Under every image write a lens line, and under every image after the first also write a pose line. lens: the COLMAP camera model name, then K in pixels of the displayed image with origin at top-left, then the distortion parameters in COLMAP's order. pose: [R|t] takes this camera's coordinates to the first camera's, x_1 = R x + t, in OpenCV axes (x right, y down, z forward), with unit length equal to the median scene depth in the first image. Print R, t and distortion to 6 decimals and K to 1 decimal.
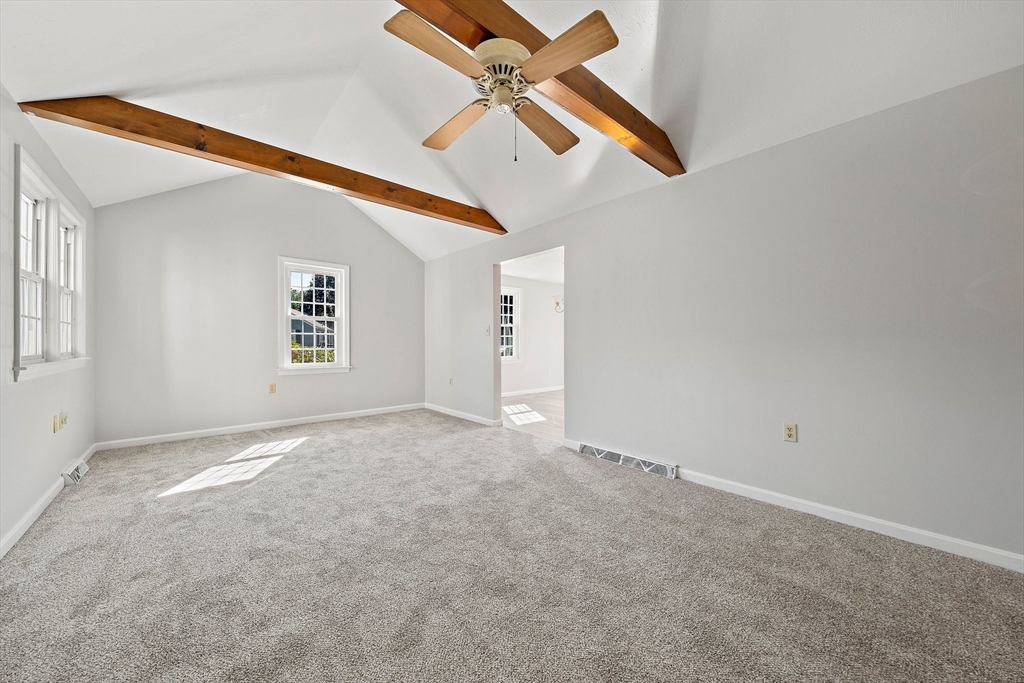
lens RADIAL K [[356.7, 0, 518.4], [0, 356.7, 347.0], [0, 0, 1]] dist [-0.008642, -0.000172]
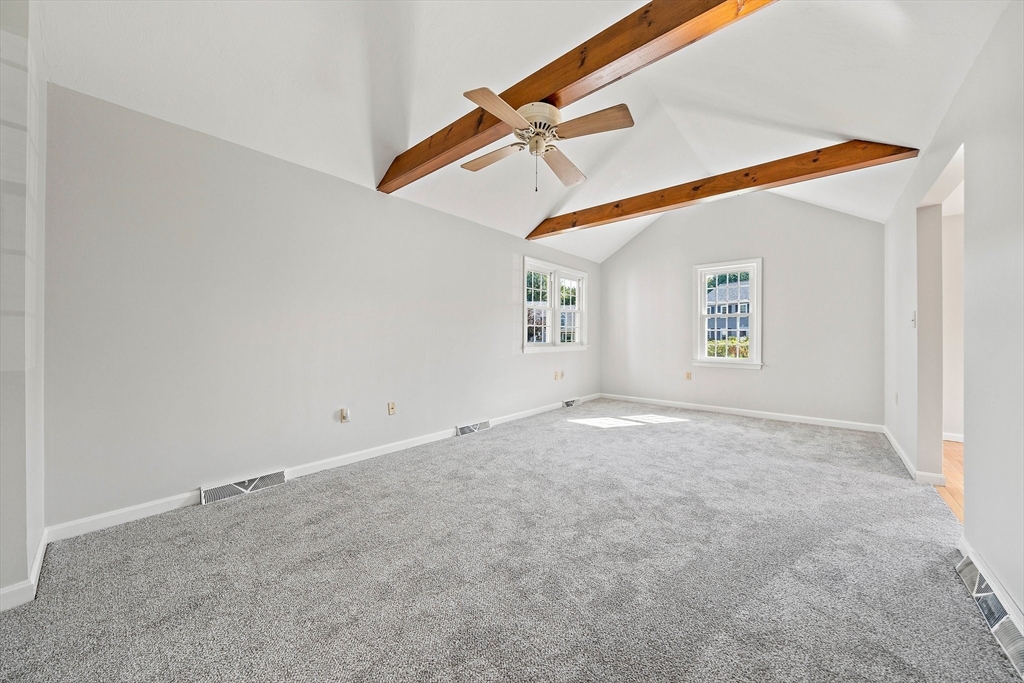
lens RADIAL K [[356.7, 0, 526.9], [0, 356.7, 340.9], [0, 0, 1]] dist [-0.008642, -0.000172]
pose [[0.145564, 0.011548, -0.989281, 0.624810], [-0.016939, 0.999814, 0.009179, -0.006531], [0.989204, 0.015422, 0.145733, 0.403574]]
